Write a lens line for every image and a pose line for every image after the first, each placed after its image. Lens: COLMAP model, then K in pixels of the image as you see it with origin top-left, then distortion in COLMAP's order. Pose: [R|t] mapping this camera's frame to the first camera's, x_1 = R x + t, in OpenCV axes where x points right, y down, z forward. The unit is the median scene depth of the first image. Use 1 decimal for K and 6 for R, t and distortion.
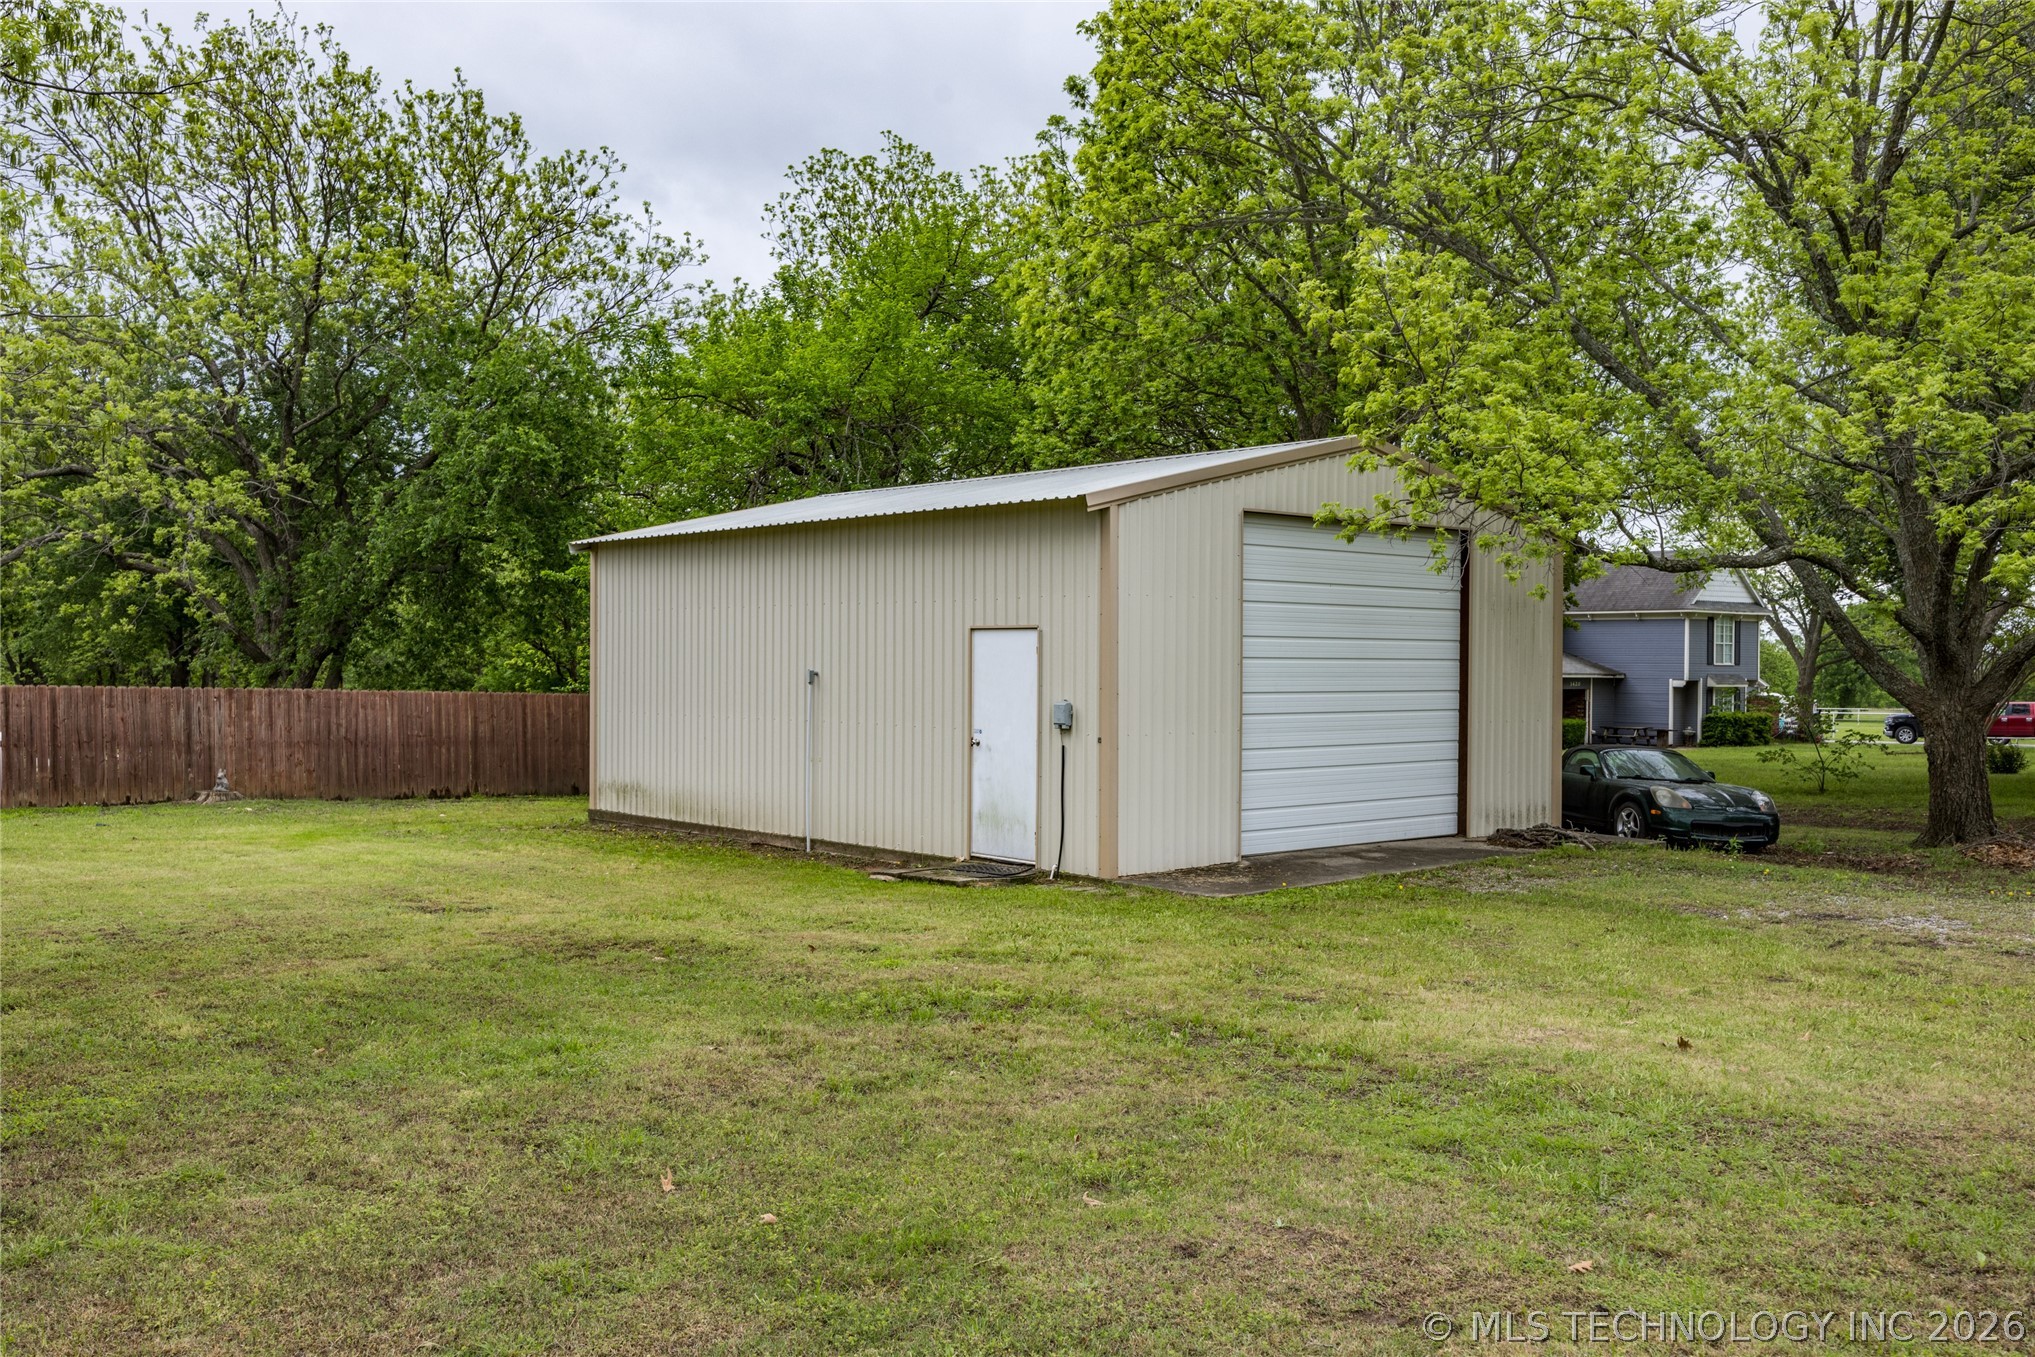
lens RADIAL K [[1837.0, 0, 1017.6], [0, 1837.0, 670.9], [0, 0, 1]] dist [-0.001074, -0.001995]
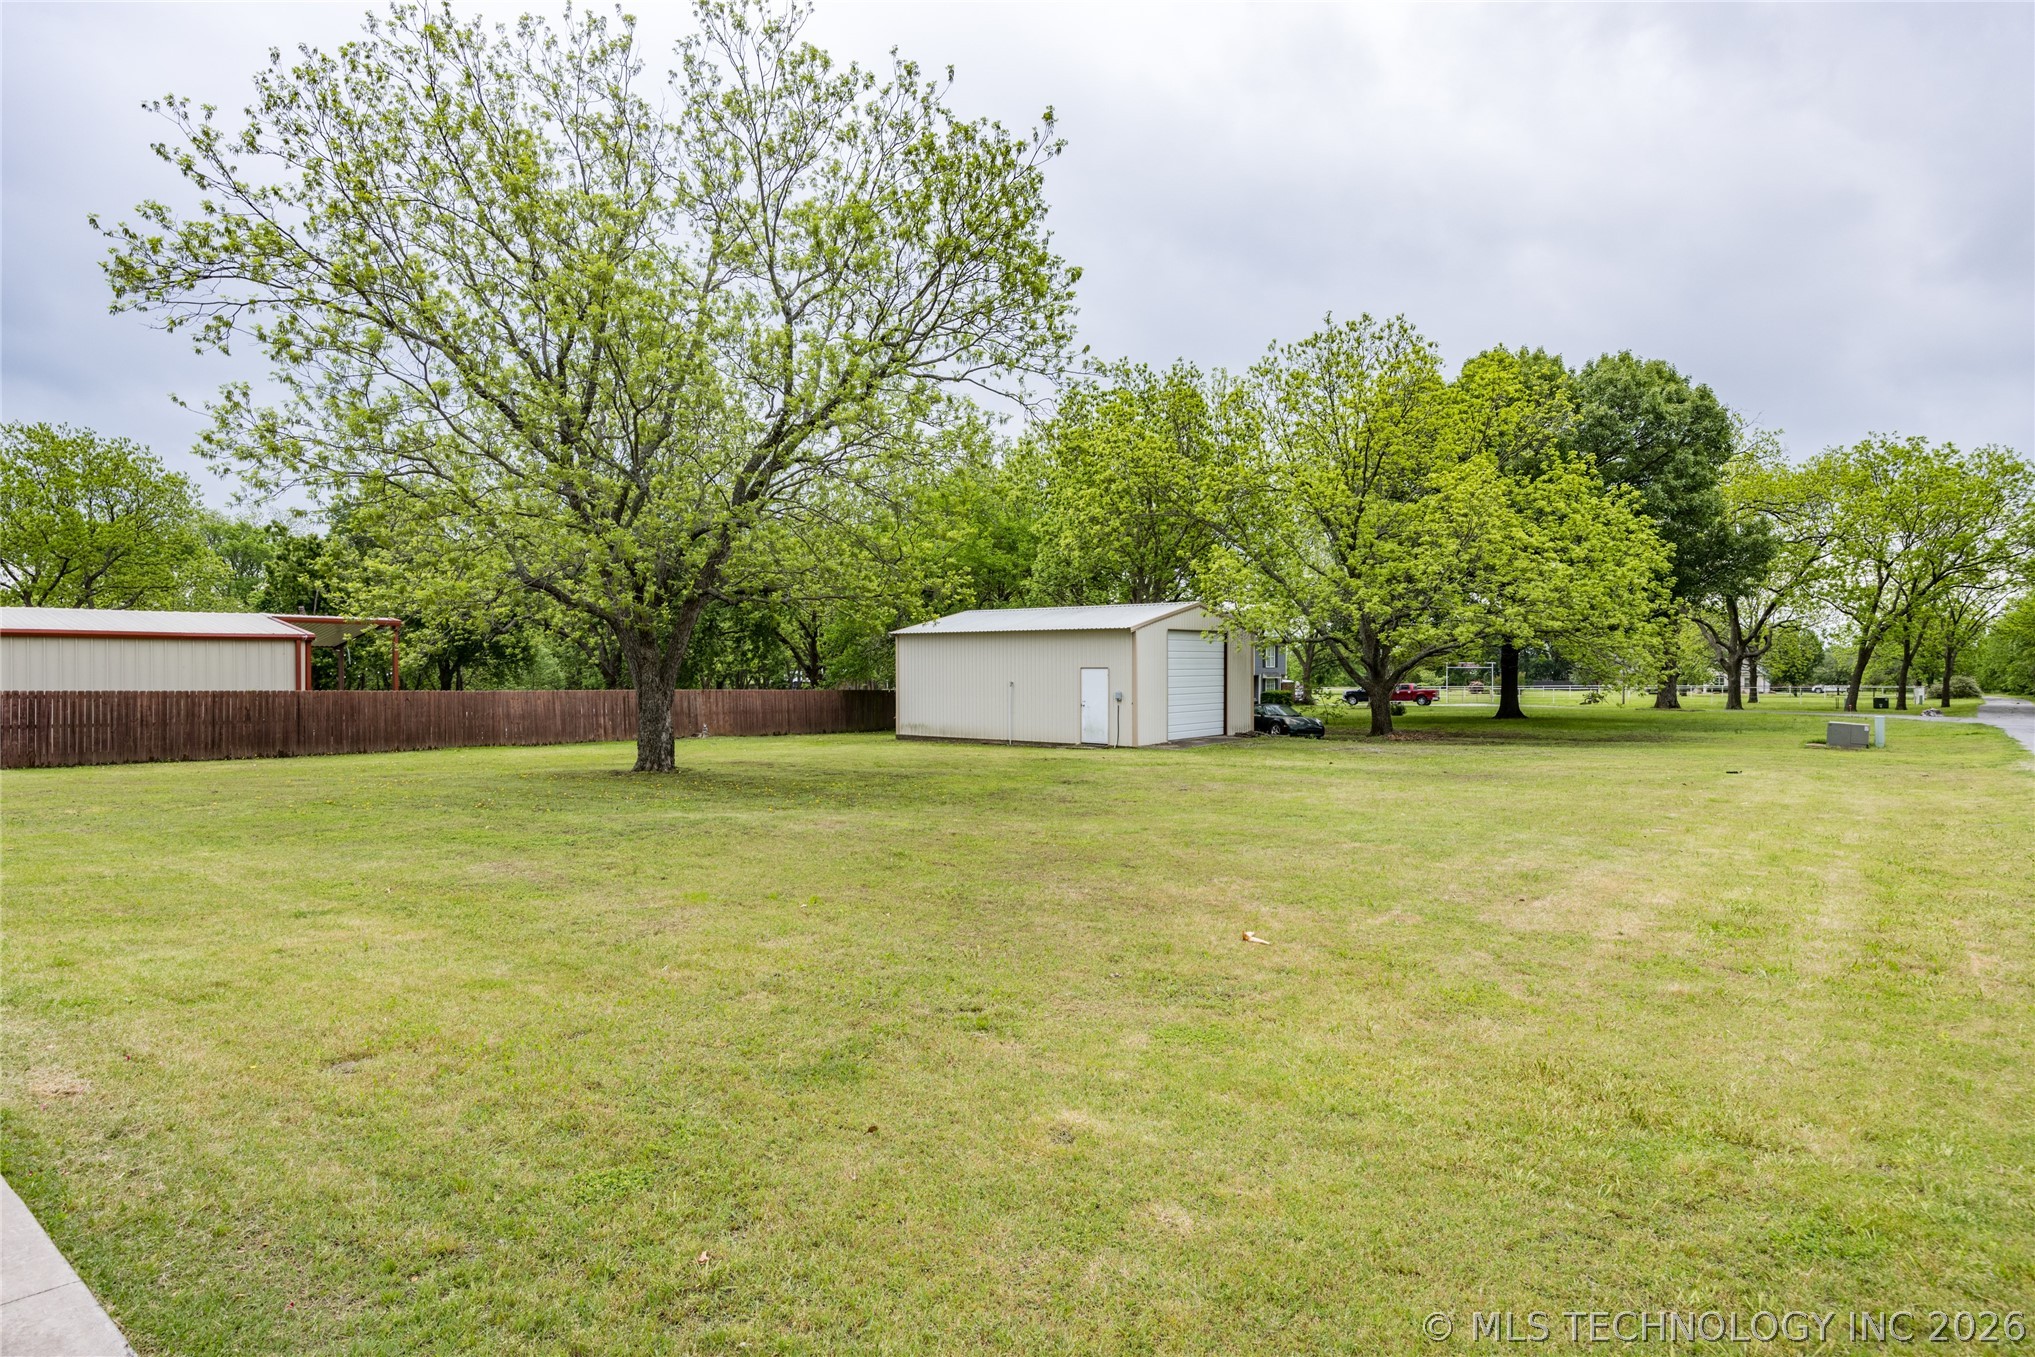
lens RADIAL K [[1118.9, 0, 1010.5], [0, 1118.9, 675.4], [0, 0, 1]] dist [-0.000064, -0.002069]
pose [[0.987461, -0.010558, 0.157511, -0.345503], [0.009607, 0.999931, 0.006798, -0.019802], [-0.157572, -0.005200, 0.987494, -0.656452]]
